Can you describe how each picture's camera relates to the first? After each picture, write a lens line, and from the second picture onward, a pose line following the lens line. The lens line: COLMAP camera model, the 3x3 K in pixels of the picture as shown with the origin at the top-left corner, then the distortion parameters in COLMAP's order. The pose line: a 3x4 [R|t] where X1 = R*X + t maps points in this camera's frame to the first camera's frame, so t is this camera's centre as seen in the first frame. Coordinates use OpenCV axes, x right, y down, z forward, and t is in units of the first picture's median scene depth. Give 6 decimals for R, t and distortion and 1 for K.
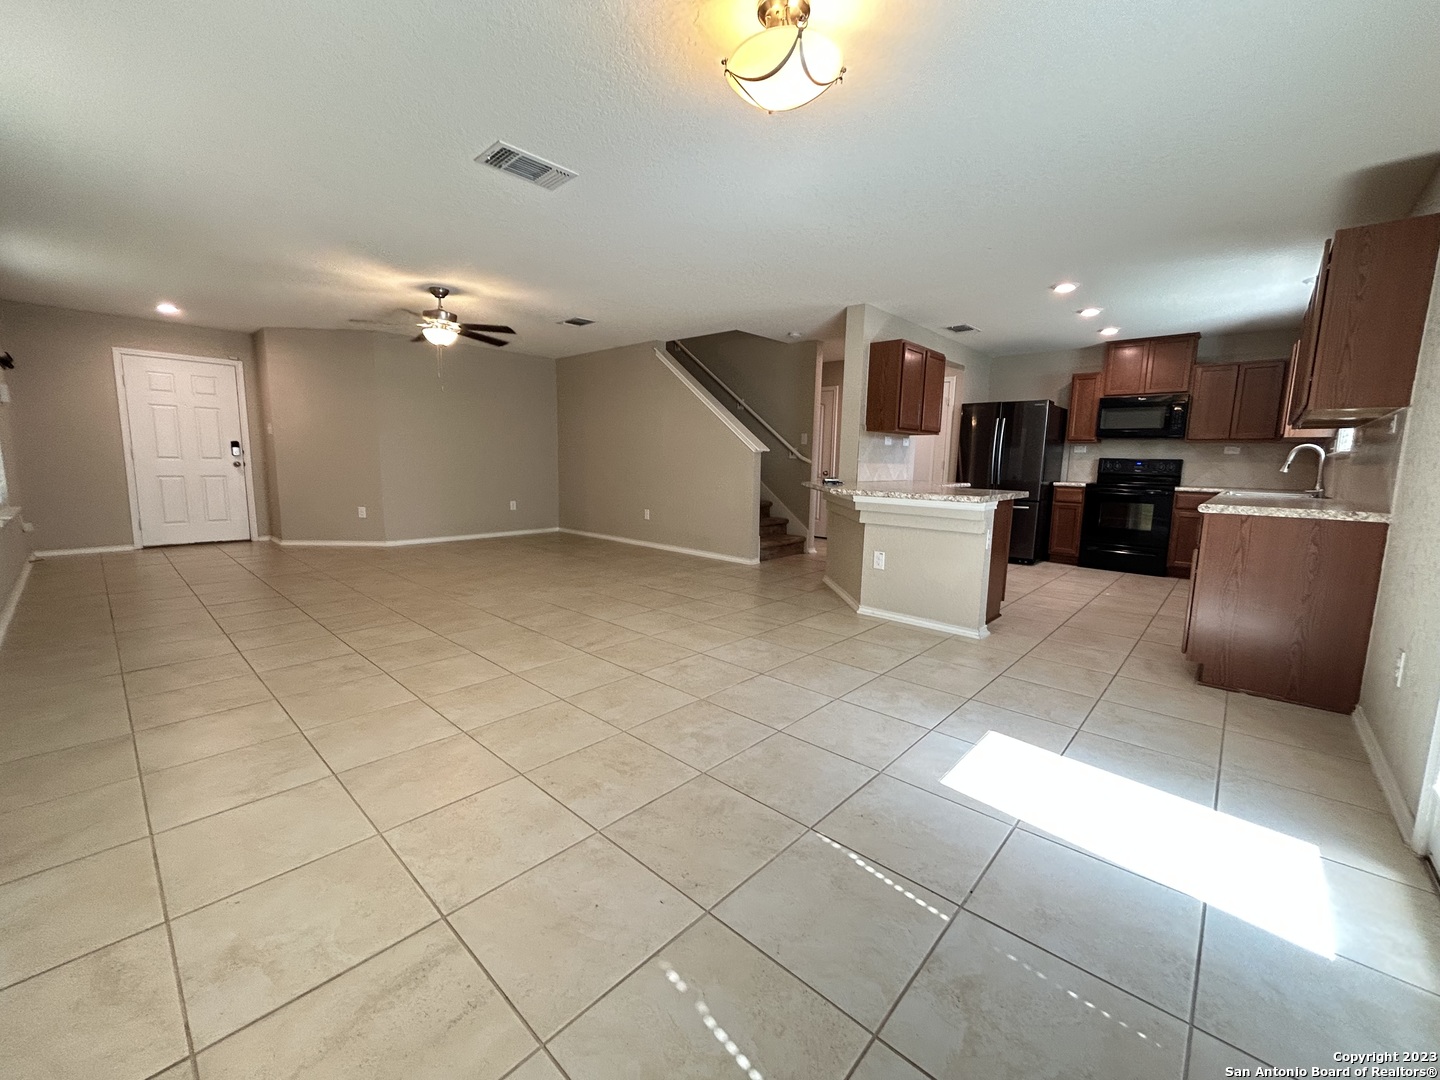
lens RADIAL K [[577.3, 0, 720.5], [0, 577.3, 536.7], [0, 0, 1]] dist [0.000474, 0.000219]
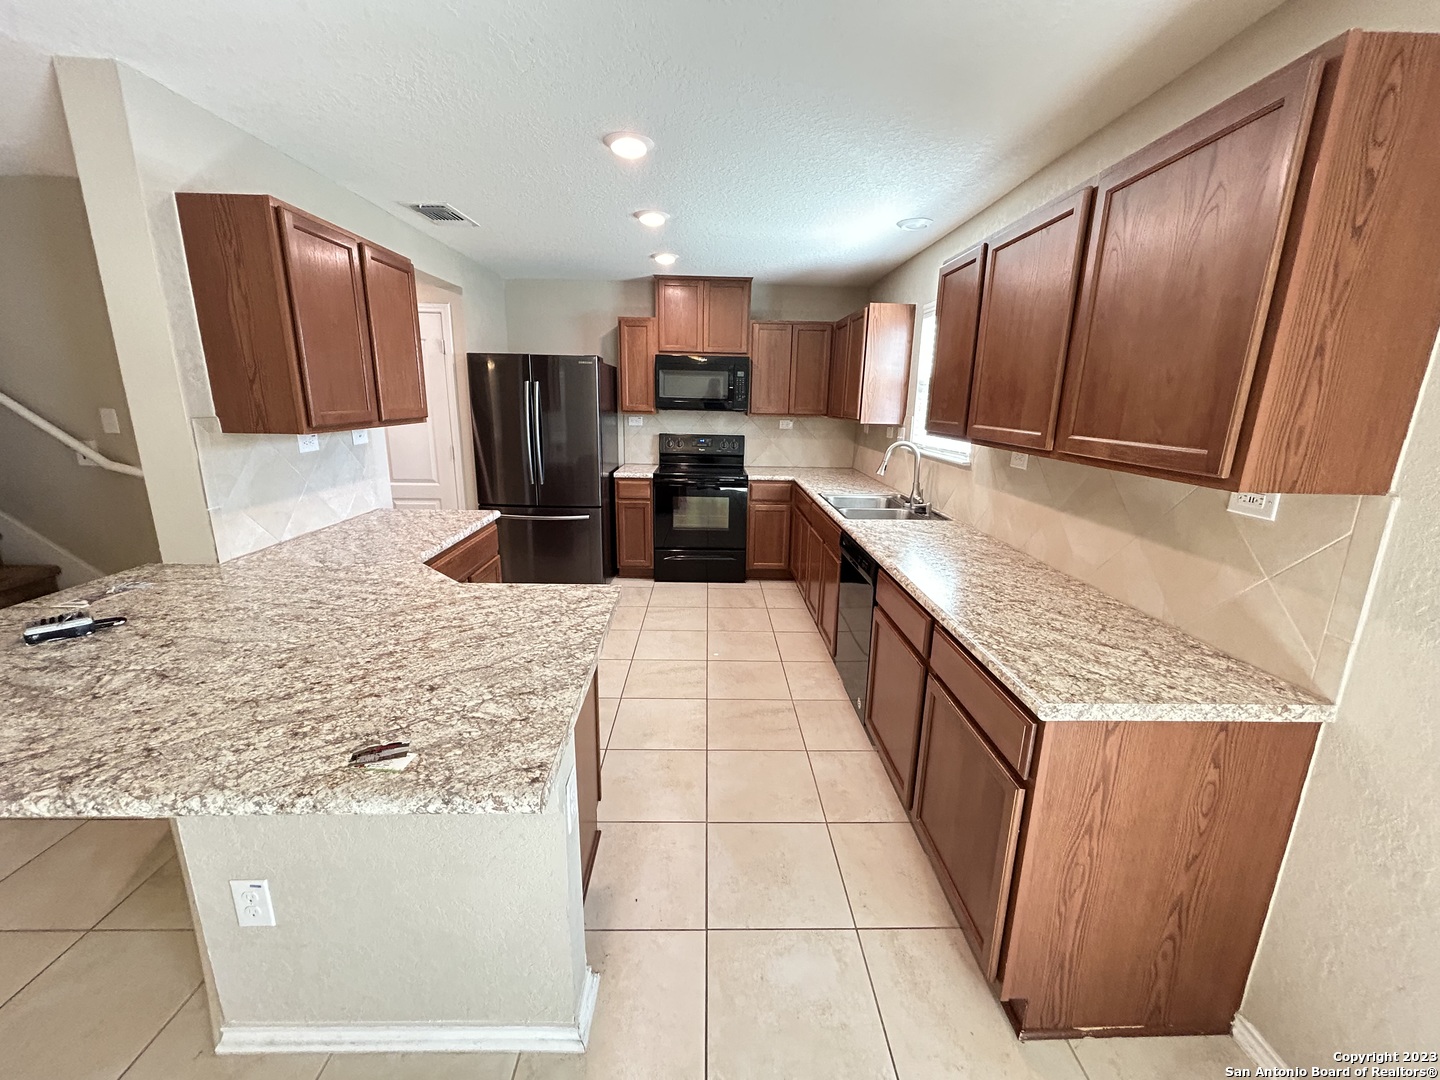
lens RADIAL K [[577.3, 0, 720.5], [0, 577.3, 536.7], [0, 0, 1]] dist [0.000474, 0.000219]
pose [[0.722760, -0.173615, 0.668937, 0.197704], [0.089603, 0.983302, 0.158393, -0.129281], [-0.685266, -0.054541, 0.726248, 0.423084]]
